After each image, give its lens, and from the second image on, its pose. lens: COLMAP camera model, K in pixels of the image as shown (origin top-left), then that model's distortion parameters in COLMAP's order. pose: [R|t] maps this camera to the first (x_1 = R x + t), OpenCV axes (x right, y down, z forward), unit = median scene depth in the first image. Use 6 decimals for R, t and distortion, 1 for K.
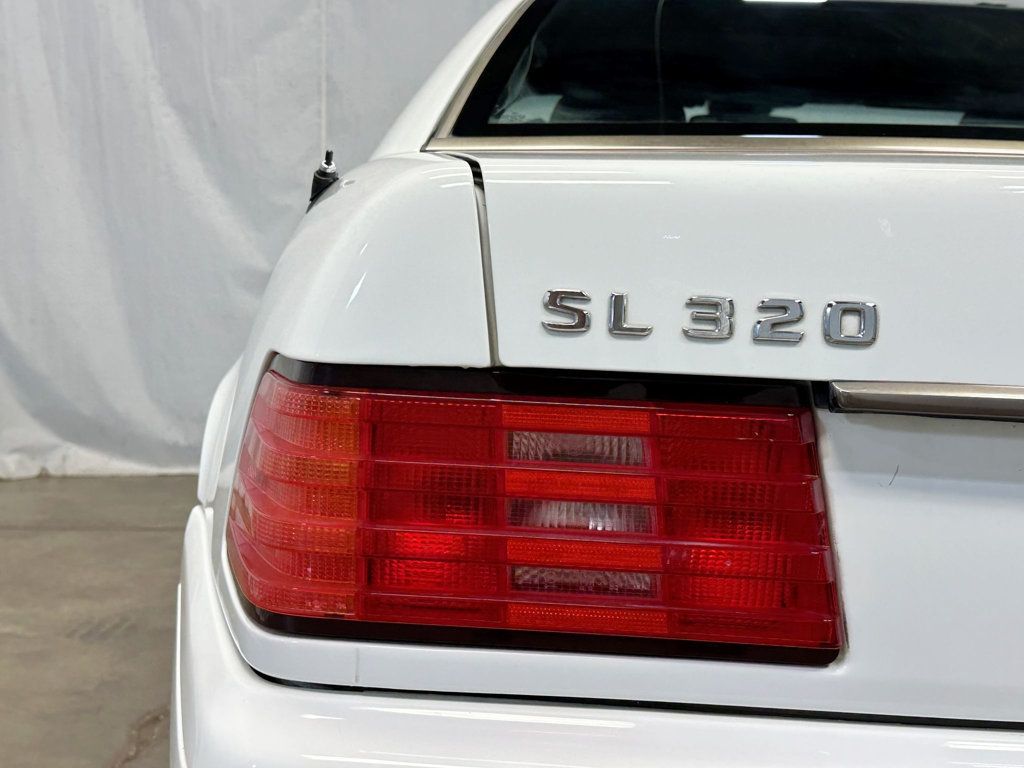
lens RADIAL K [[1342.0, 0, 512.0], [0, 1342.0, 384.0], [0, 0, 1]] dist [0.113638, -0.027108]
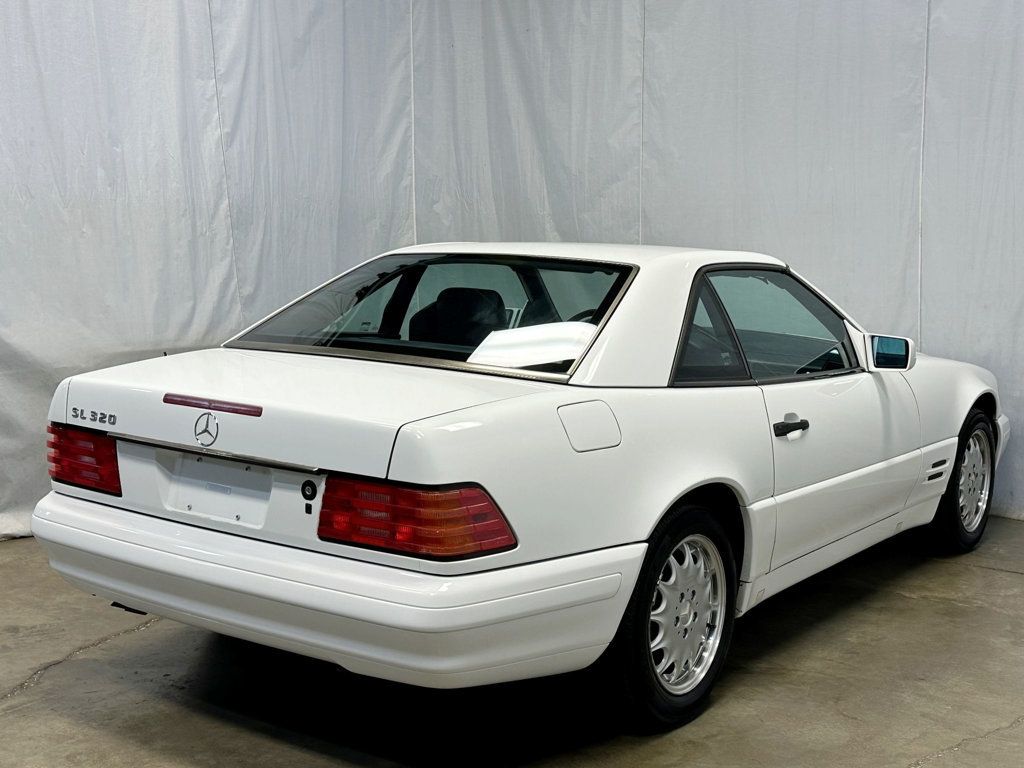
lens RADIAL K [[1342.0, 0, 512.0], [0, 1342.0, 384.0], [0, 0, 1]] dist [0.113638, -0.027108]
pose [[0.790572, 0.050229, -0.610305, 3.988397], [-0.046925, 0.998669, 0.021407, -0.316365], [0.610568, 0.011715, 0.791877, -1.730754]]
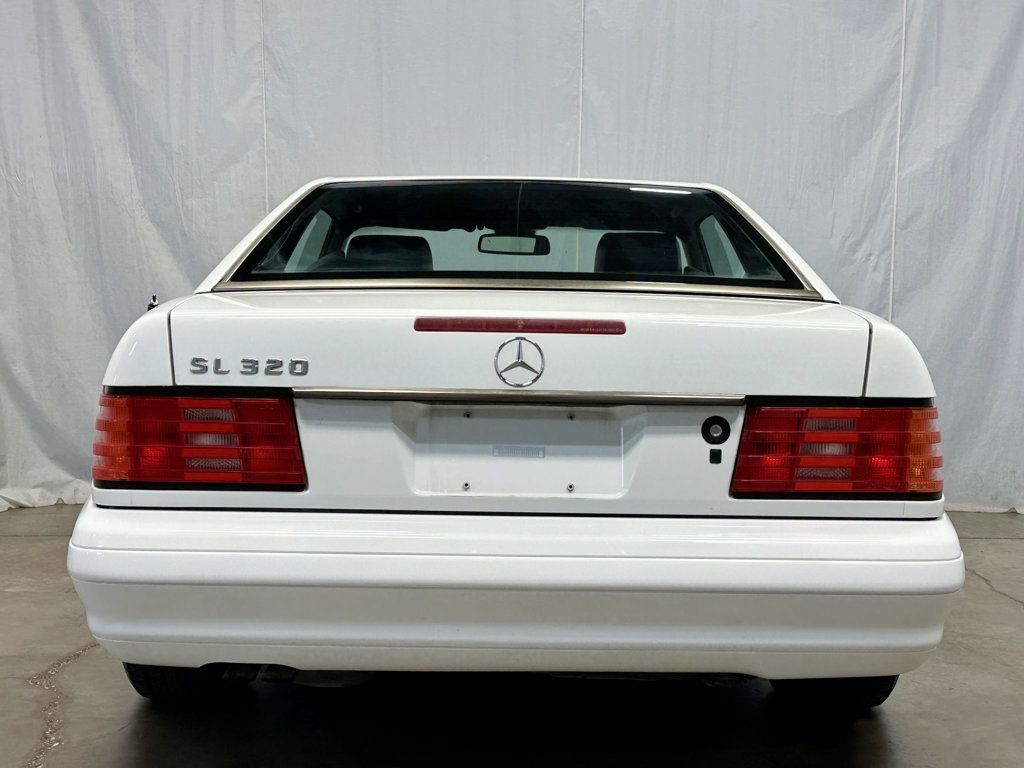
lens RADIAL K [[1342.0, 0, 512.0], [0, 1342.0, 384.0], [0, 0, 1]] dist [0.113638, -0.027108]
pose [[0.999331, -0.025934, -0.025775, 0.762989], [0.024778, 0.998715, -0.044210, 0.125690], [0.026888, 0.043542, 0.998690, -1.797882]]
